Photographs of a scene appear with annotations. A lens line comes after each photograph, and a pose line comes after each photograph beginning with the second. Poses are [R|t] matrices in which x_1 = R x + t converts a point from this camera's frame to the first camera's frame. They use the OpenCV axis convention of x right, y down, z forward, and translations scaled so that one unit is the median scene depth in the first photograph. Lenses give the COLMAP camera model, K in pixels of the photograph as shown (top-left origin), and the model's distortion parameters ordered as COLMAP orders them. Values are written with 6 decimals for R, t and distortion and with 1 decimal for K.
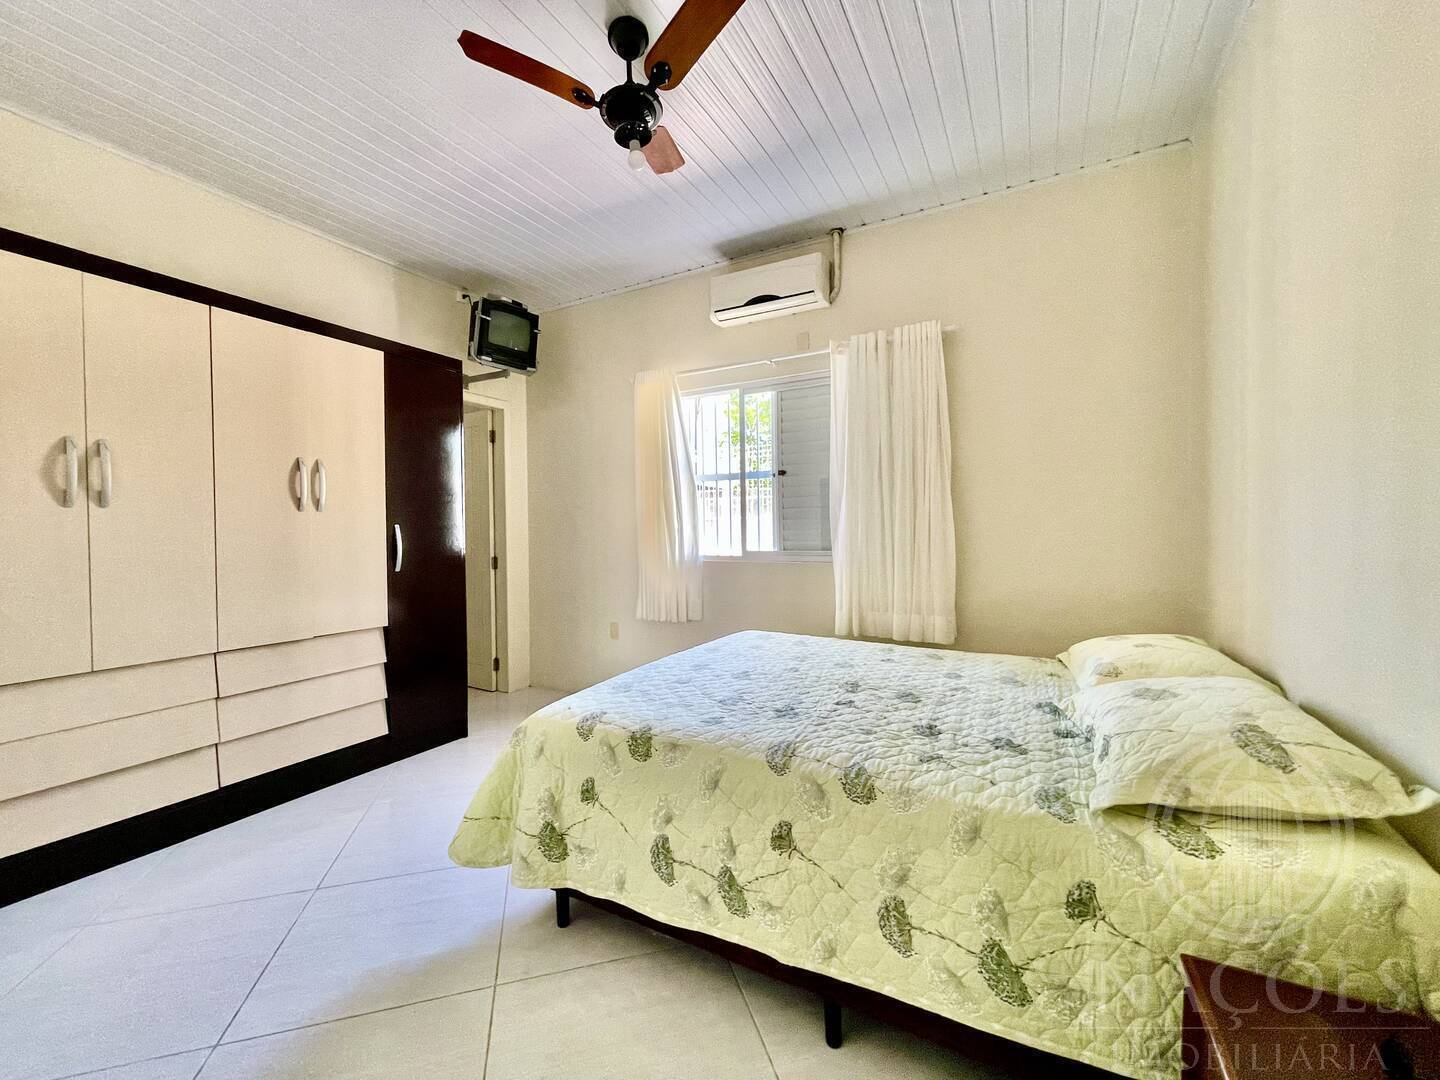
lens RADIAL K [[579.5, 0, 720.0], [0, 579.5, 540.0], [0, 0, 1]] dist [0.001901, 0.000248]
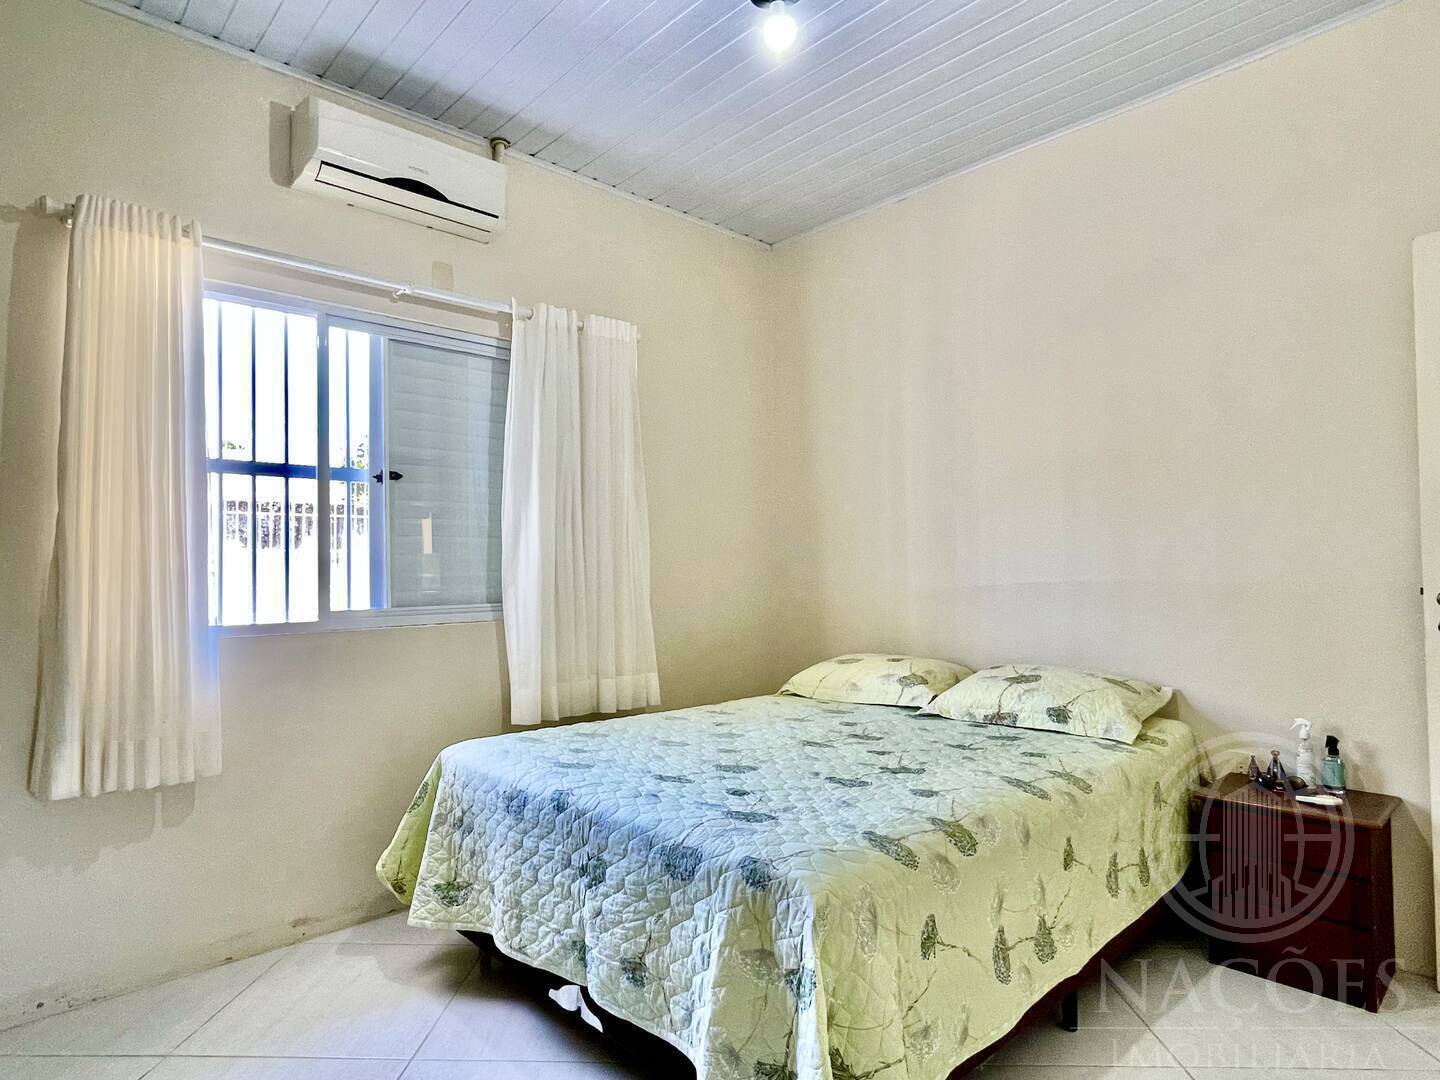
lens RADIAL K [[813.7, 0, 720.0], [0, 813.7, 540.0], [0, 0, 1]] dist [-0.001571, -0.000205]
pose [[0.329881, 0.035013, 0.943373, -0.634477], [0.026157, 0.998589, -0.046209, -0.003060], [-0.943660, 0.039920, 0.328500, 0.454803]]
